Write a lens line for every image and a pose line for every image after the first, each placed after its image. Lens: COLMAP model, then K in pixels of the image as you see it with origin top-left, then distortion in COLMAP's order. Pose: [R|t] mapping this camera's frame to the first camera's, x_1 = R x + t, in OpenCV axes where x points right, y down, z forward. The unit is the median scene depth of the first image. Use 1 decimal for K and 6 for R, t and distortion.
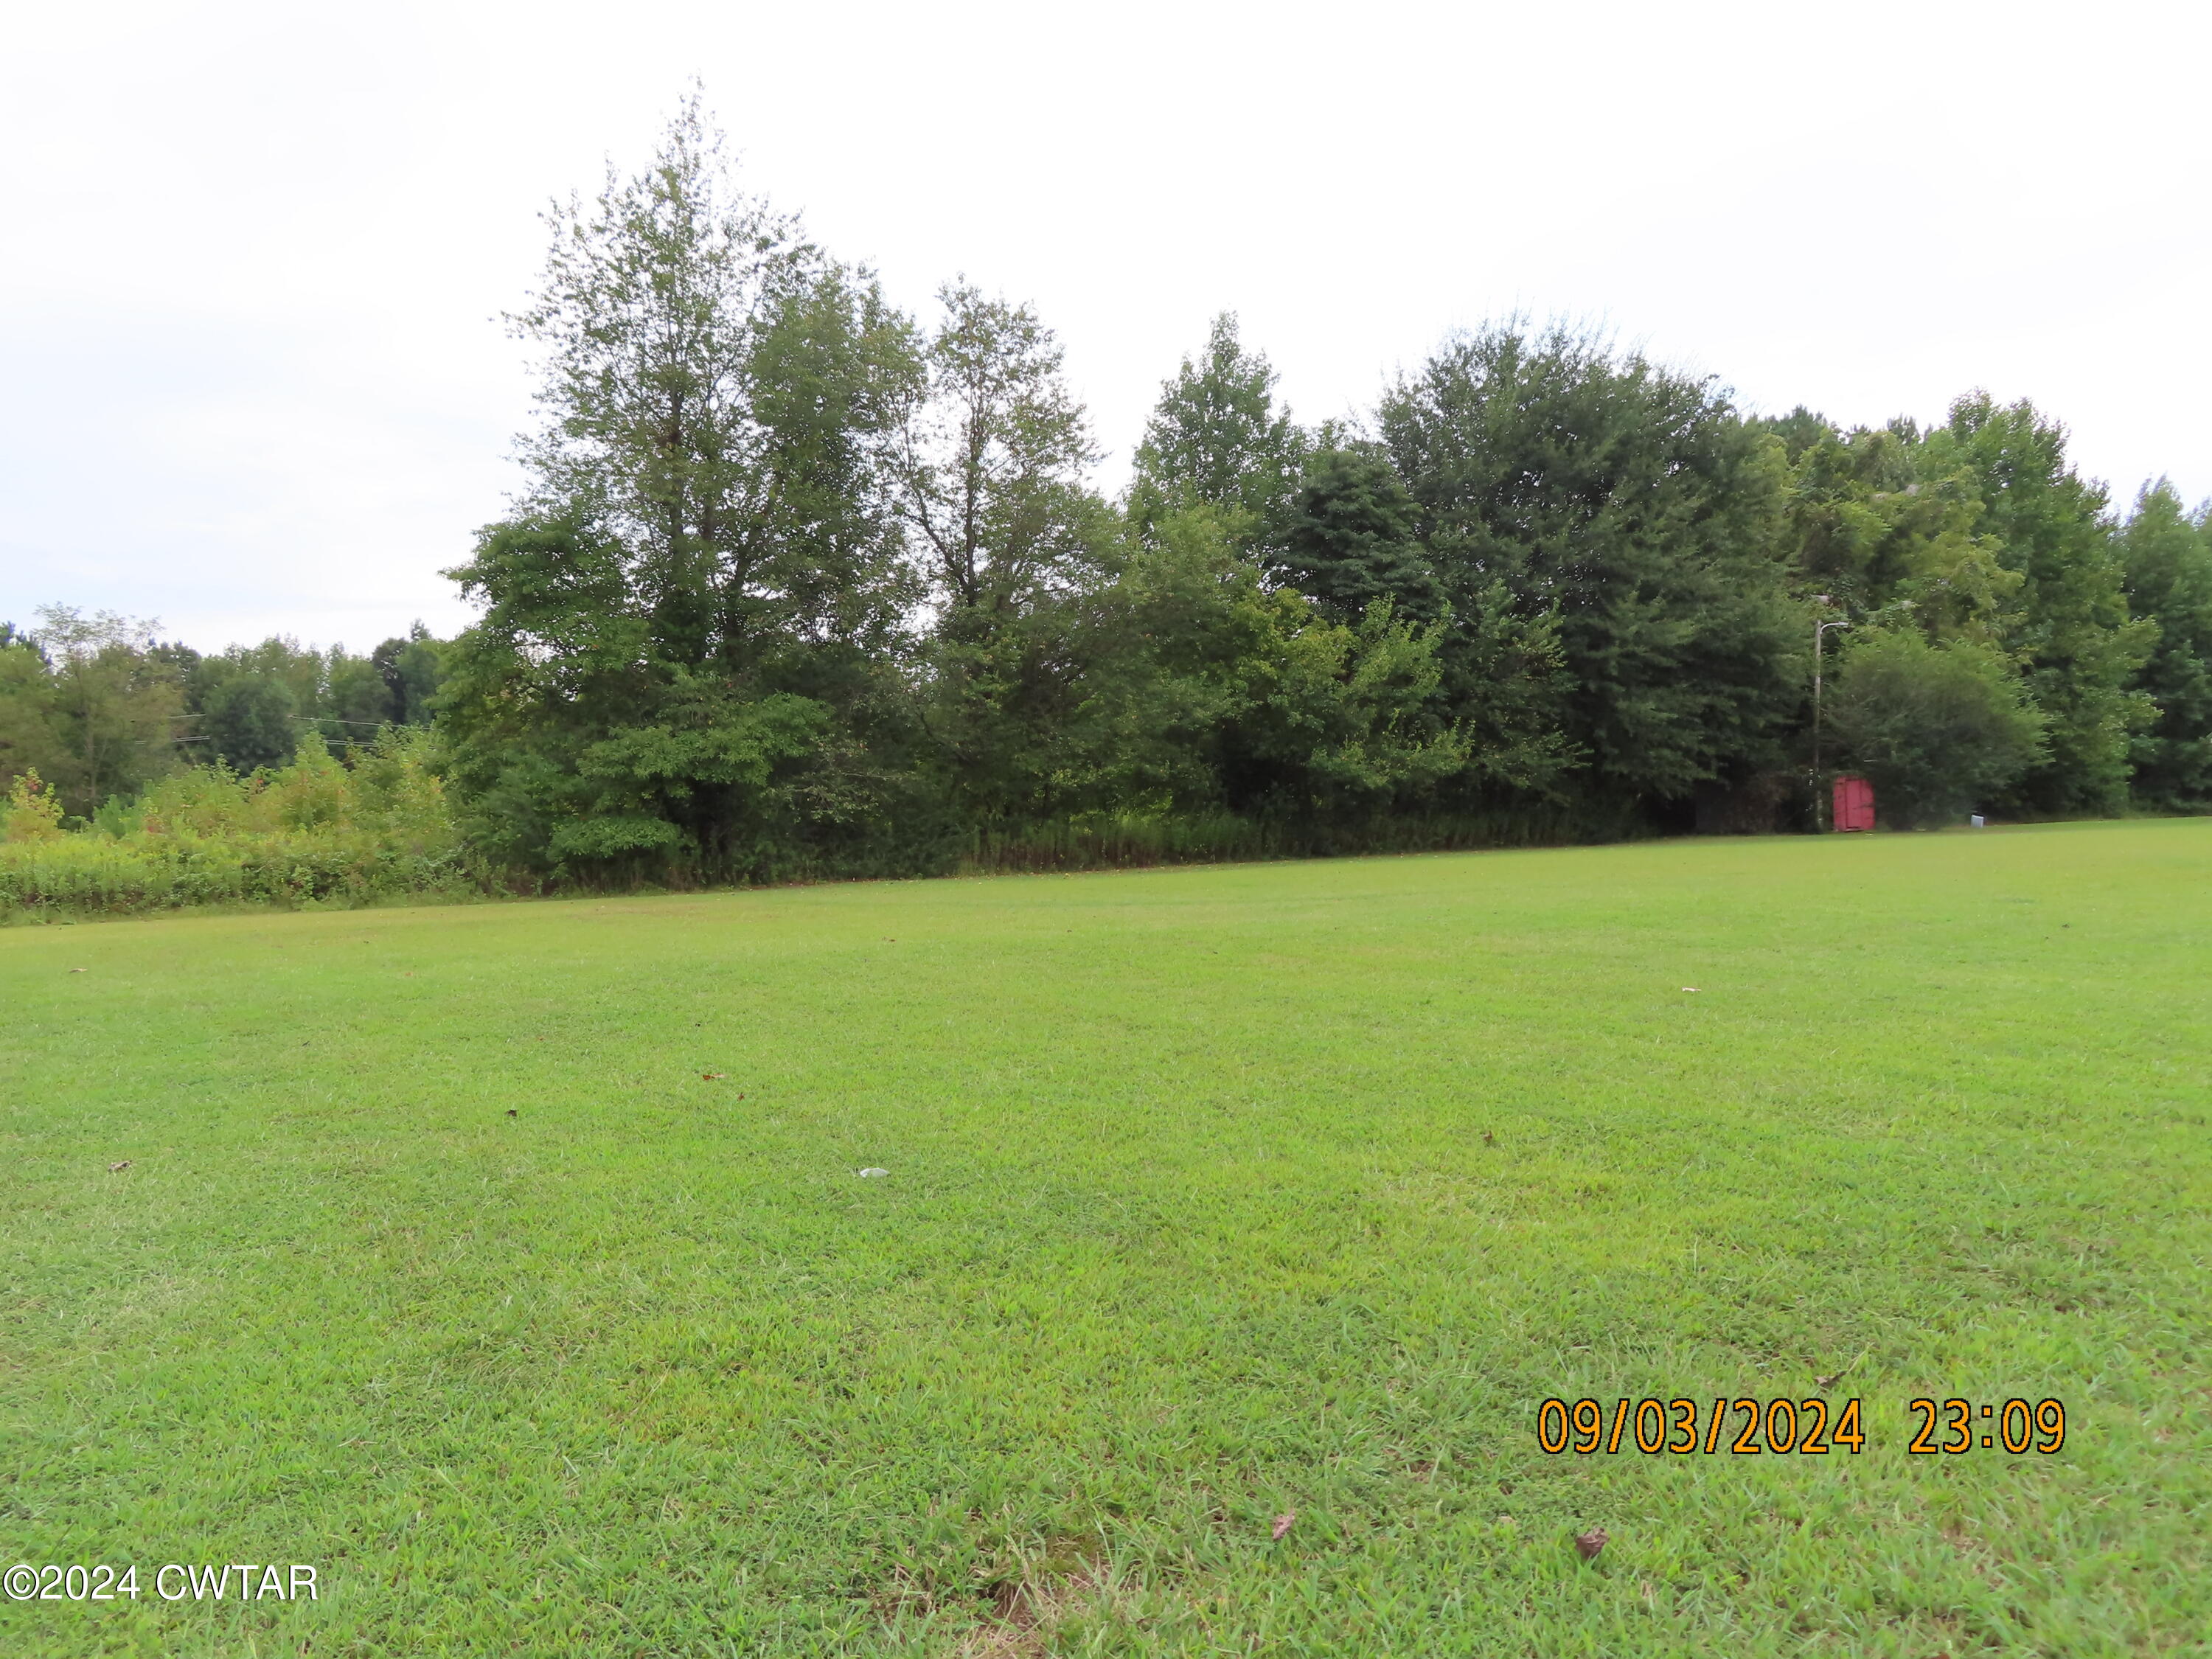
lens RADIAL K [[1596.0, 0, 1094.8], [0, 1596.0, 827.9], [0, 0, 1]] dist [-0.015233, 0.012454]
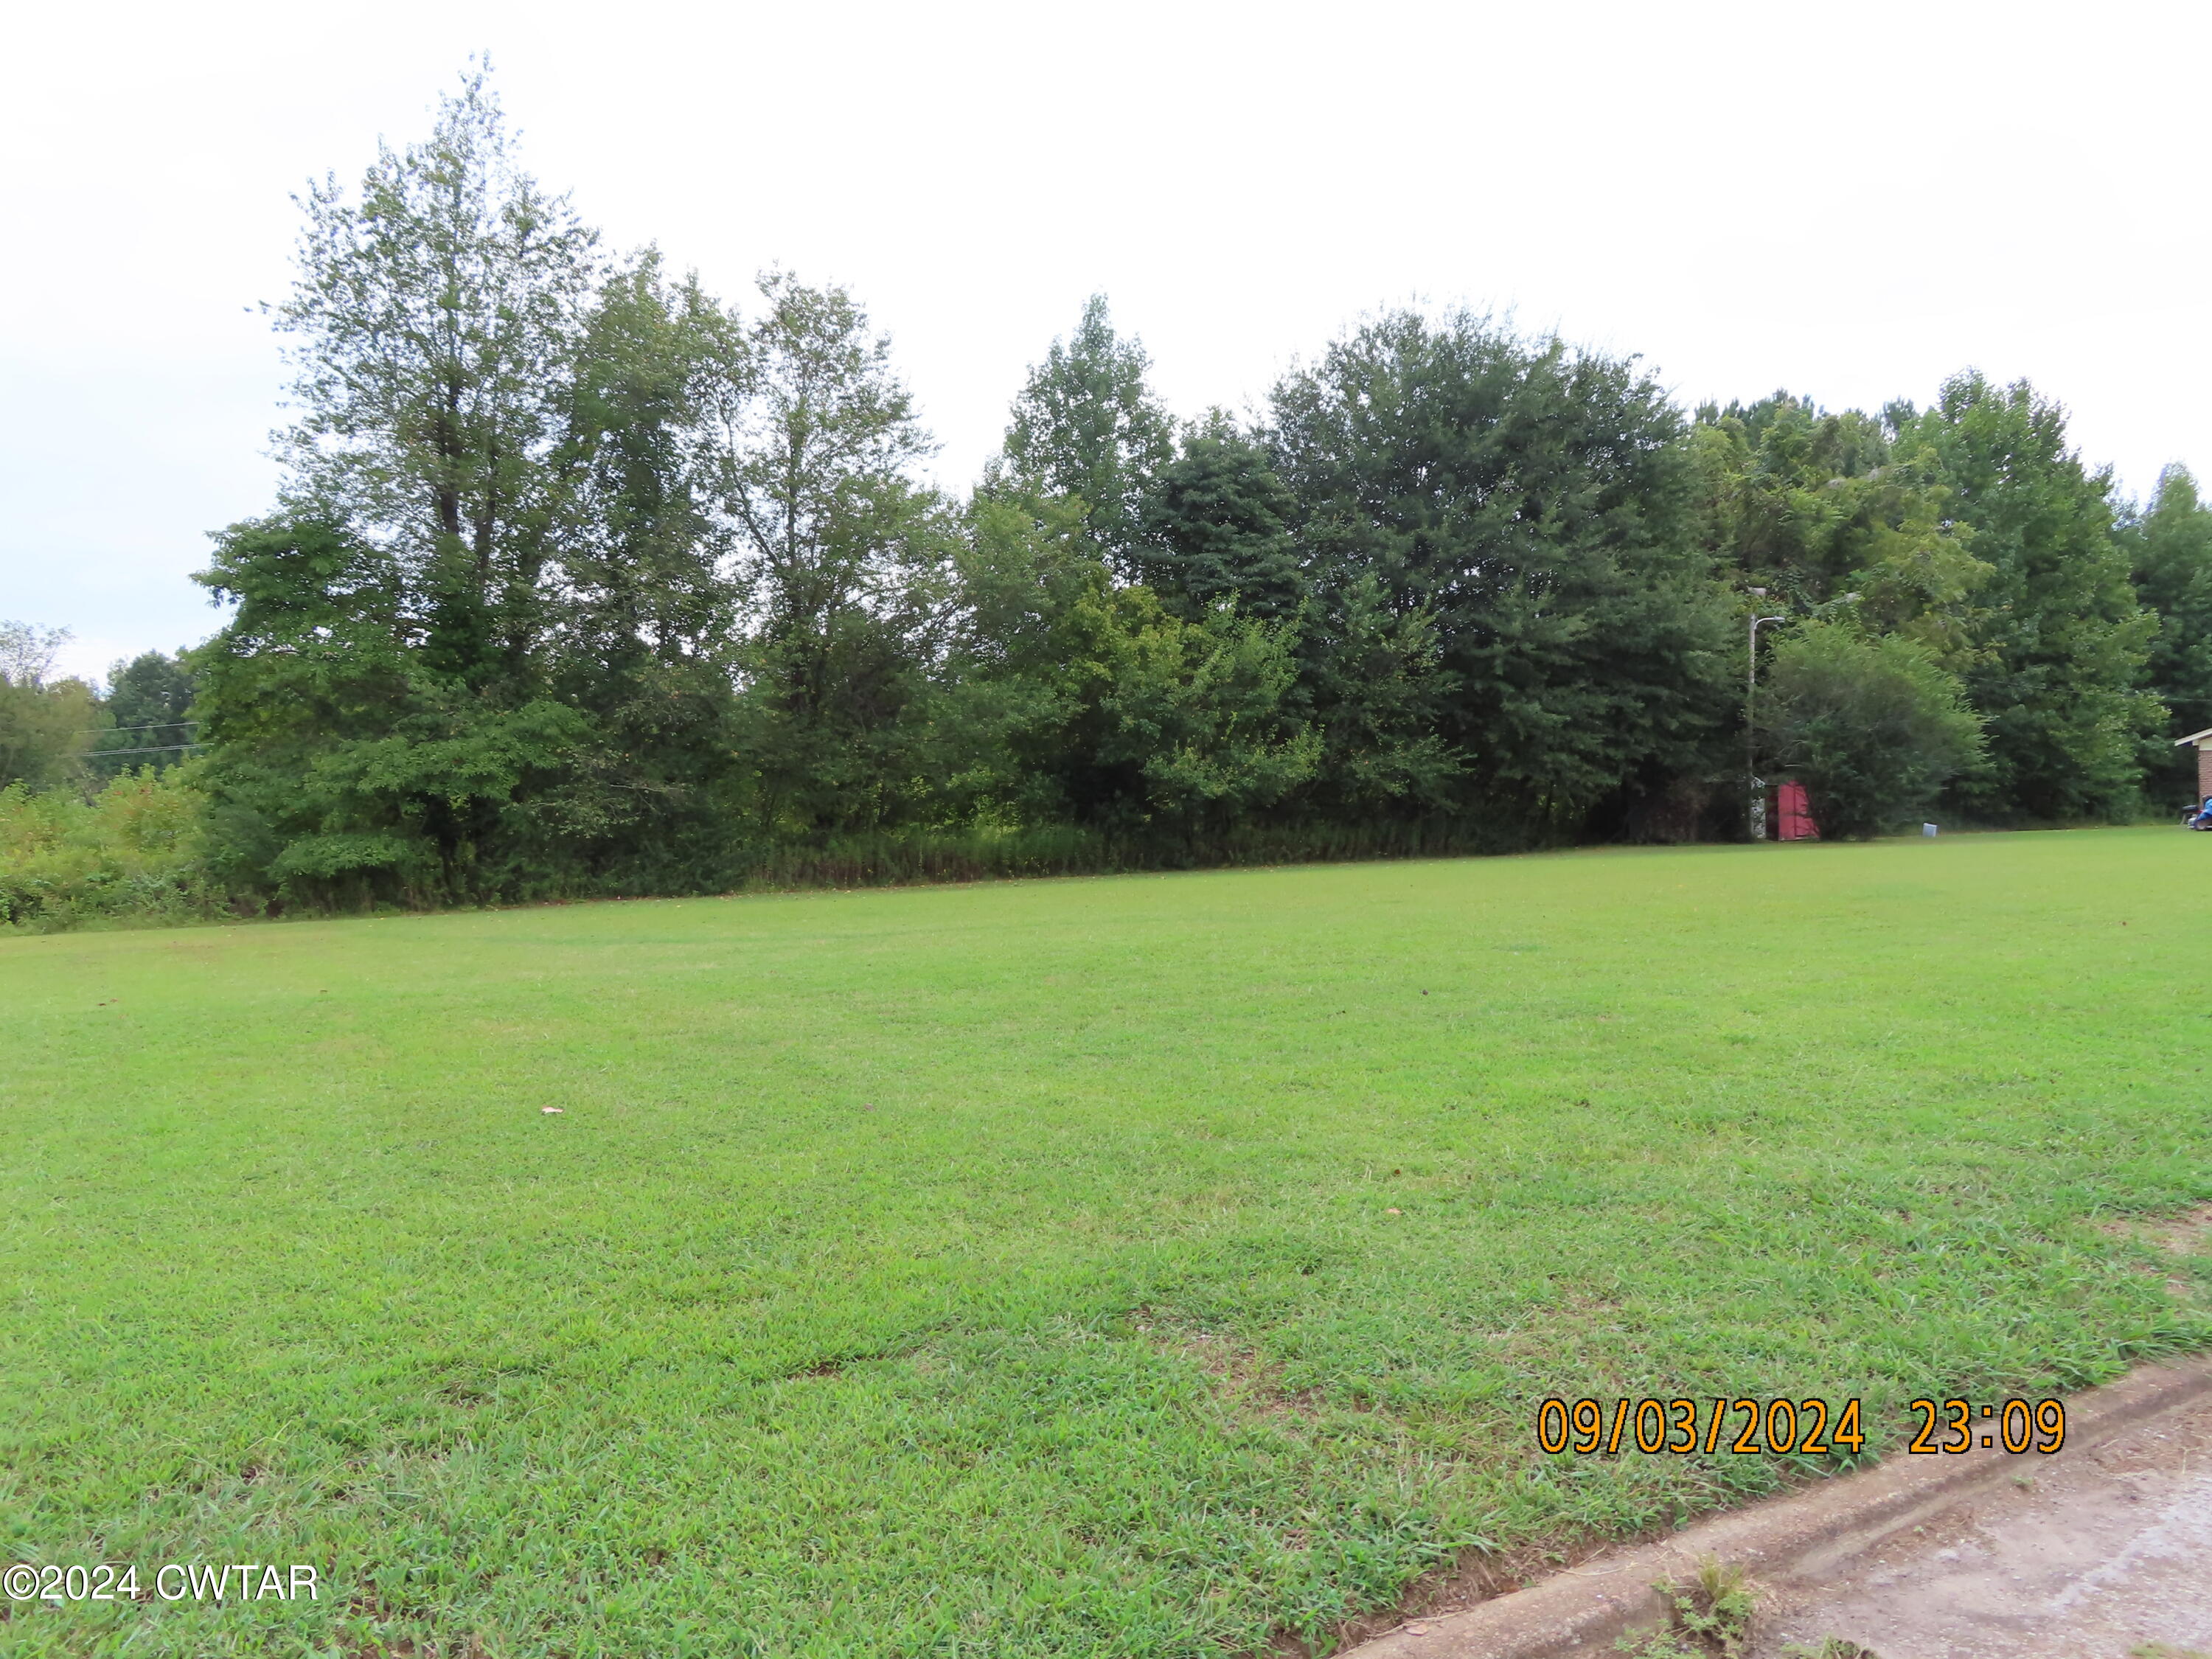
lens RADIAL K [[1596.0, 0, 1108.6], [0, 1596.0, 826.1], [0, 0, 1]] dist [-0.015233, 0.012454]
pose [[0.998914, -0.002166, -0.046536, 0.141601], [0.002099, 0.999997, -0.001491, -0.006354], [0.046539, 0.001392, 0.998916, 0.056013]]
